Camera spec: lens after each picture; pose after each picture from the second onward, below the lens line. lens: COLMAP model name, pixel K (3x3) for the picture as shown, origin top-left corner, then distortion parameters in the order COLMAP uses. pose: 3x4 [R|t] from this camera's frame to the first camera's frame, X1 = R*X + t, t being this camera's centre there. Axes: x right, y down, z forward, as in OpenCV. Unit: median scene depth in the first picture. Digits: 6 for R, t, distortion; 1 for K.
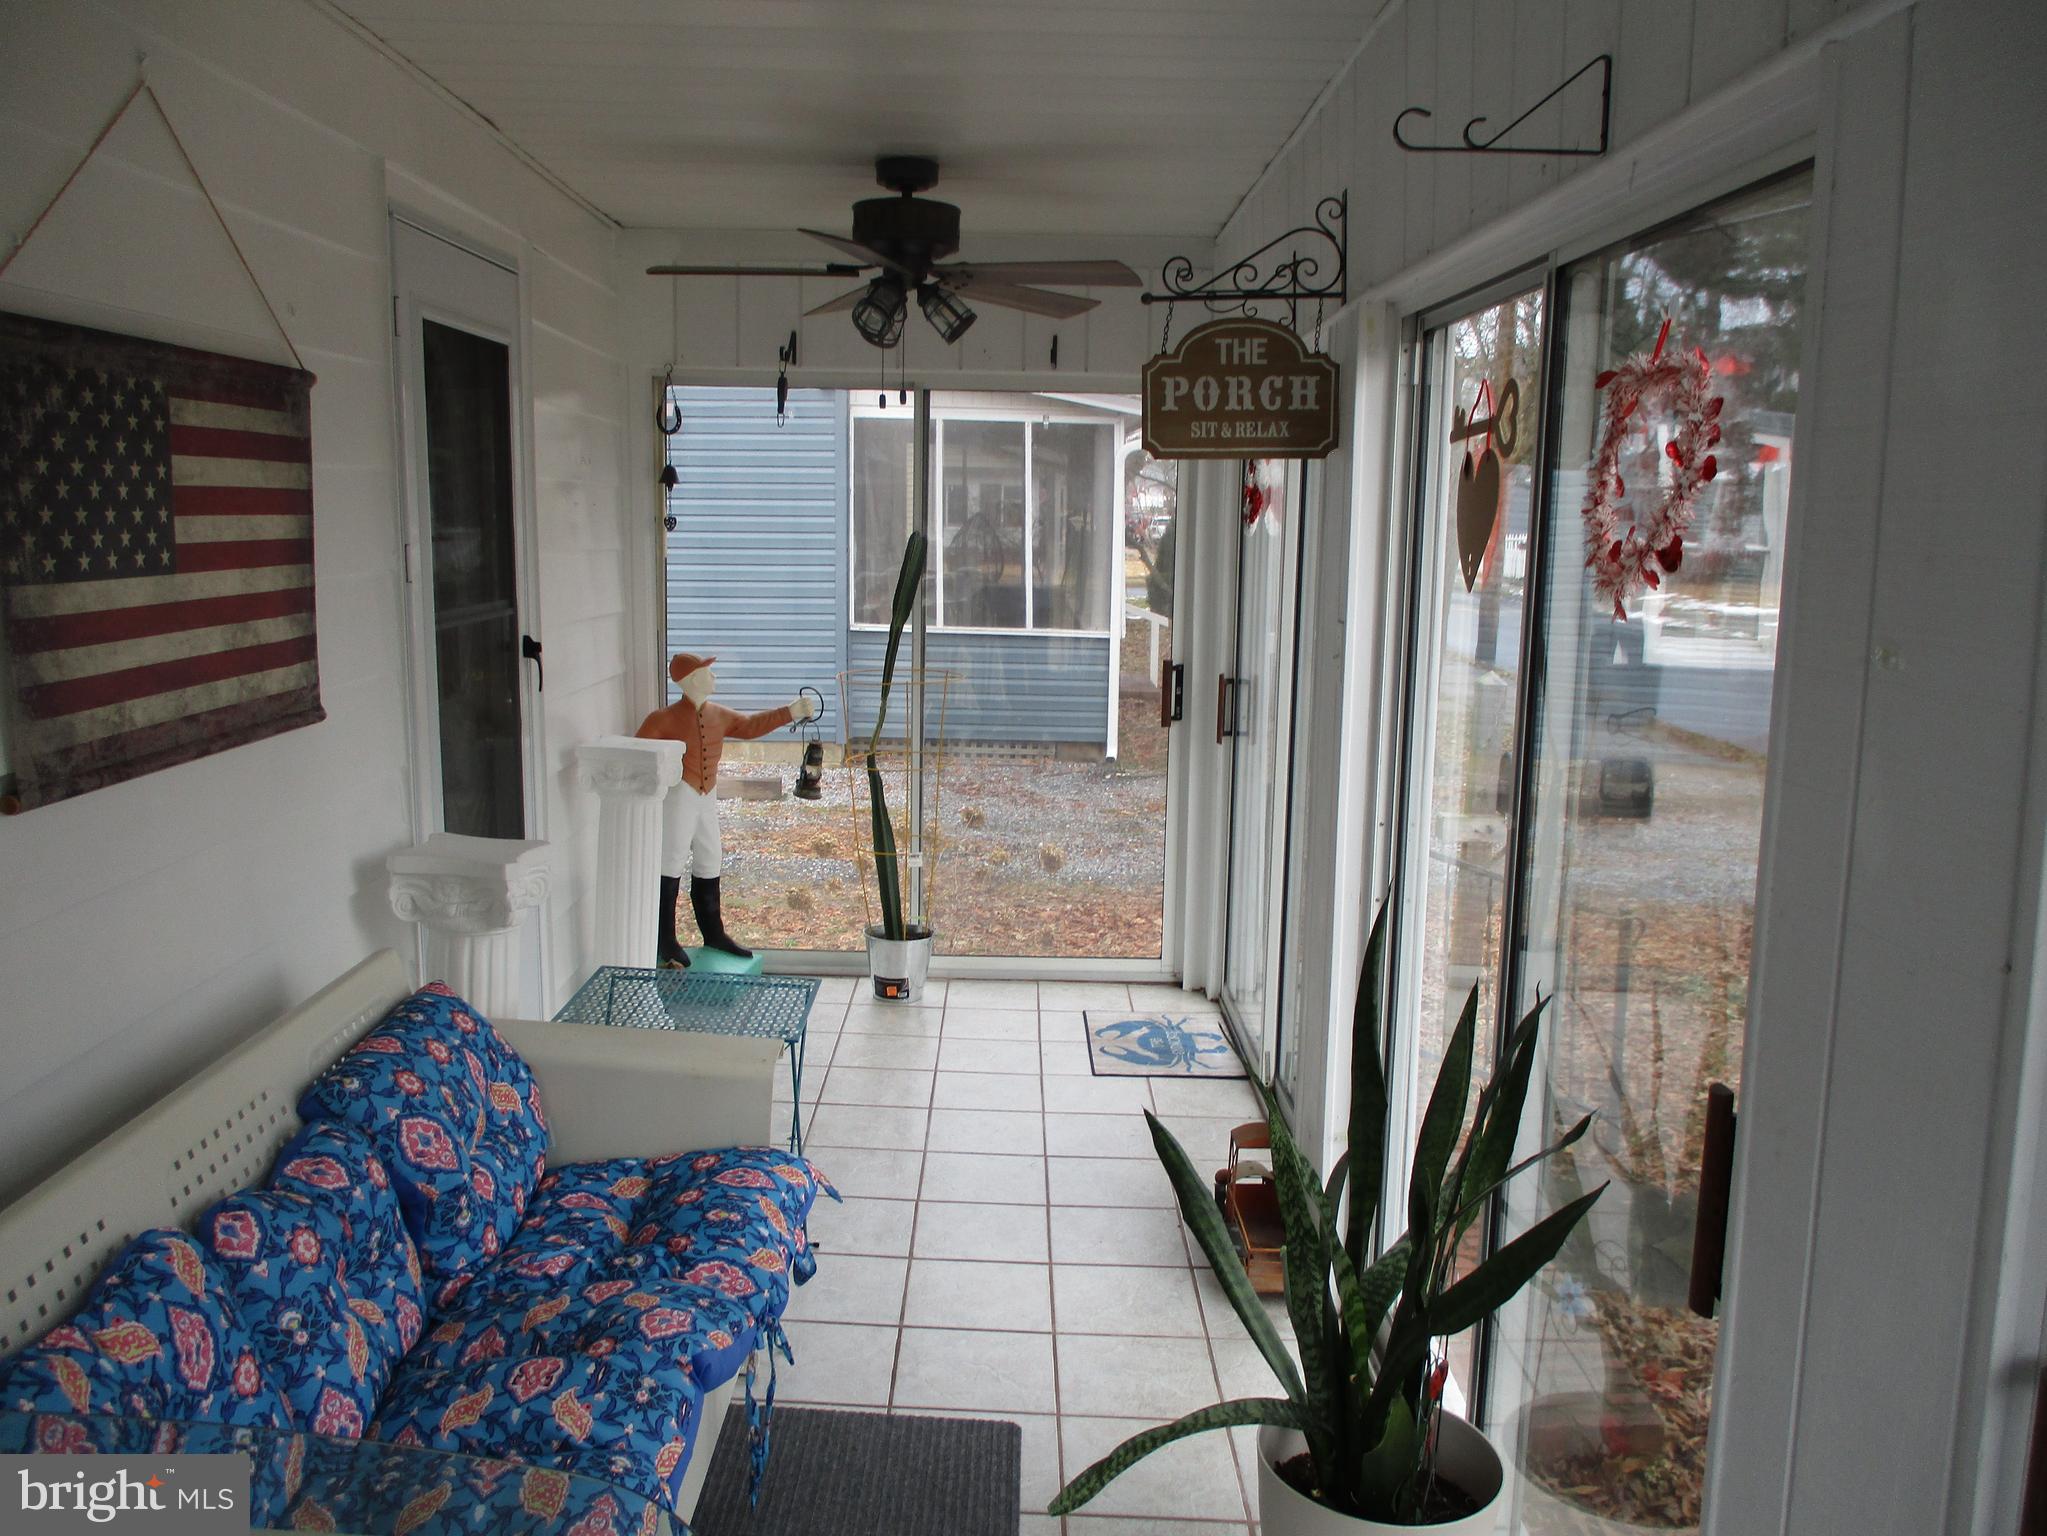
lens RADIAL K [[1707.6, 0, 1022.2], [0, 1707.6, 772.1], [0, 0, 1]] dist [-0.011468, -0.006927]
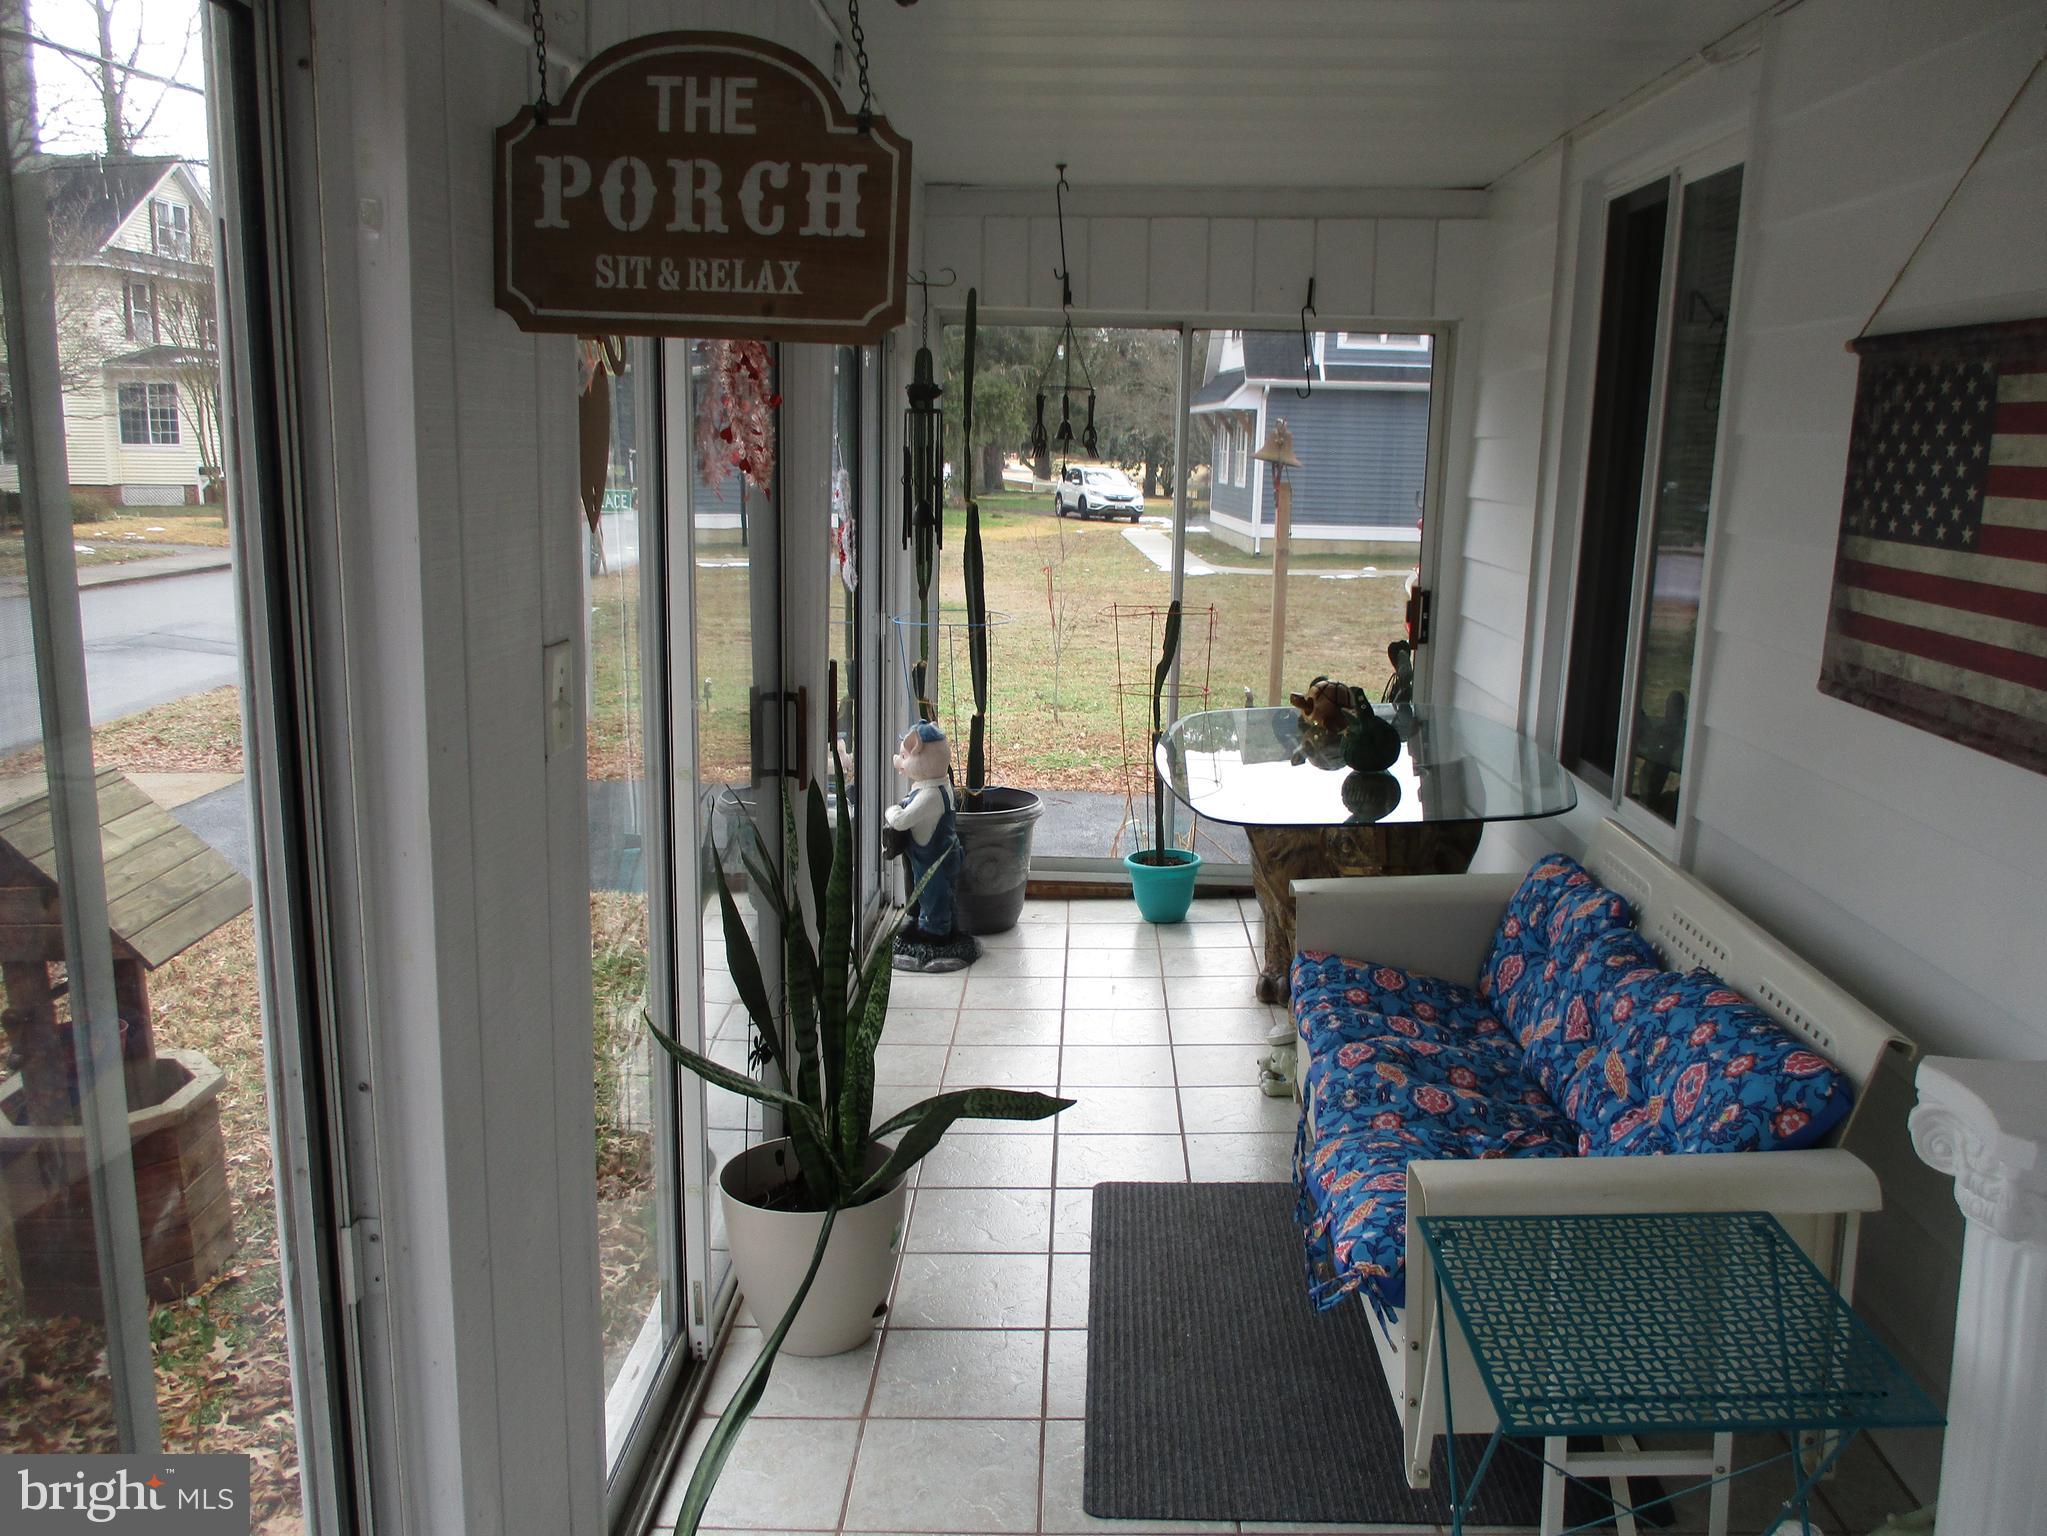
lens RADIAL K [[1707.6, 0, 1021.6], [0, 1707.6, 768.3], [0, 0, 1]] dist [-0.011468, -0.006927]
pose [[-0.998444, -0.046806, 0.030312, 0.027171], [-0.033464, 0.937739, 0.345725, -0.334441], [-0.044607, 0.344173, -0.937846, 2.066049]]
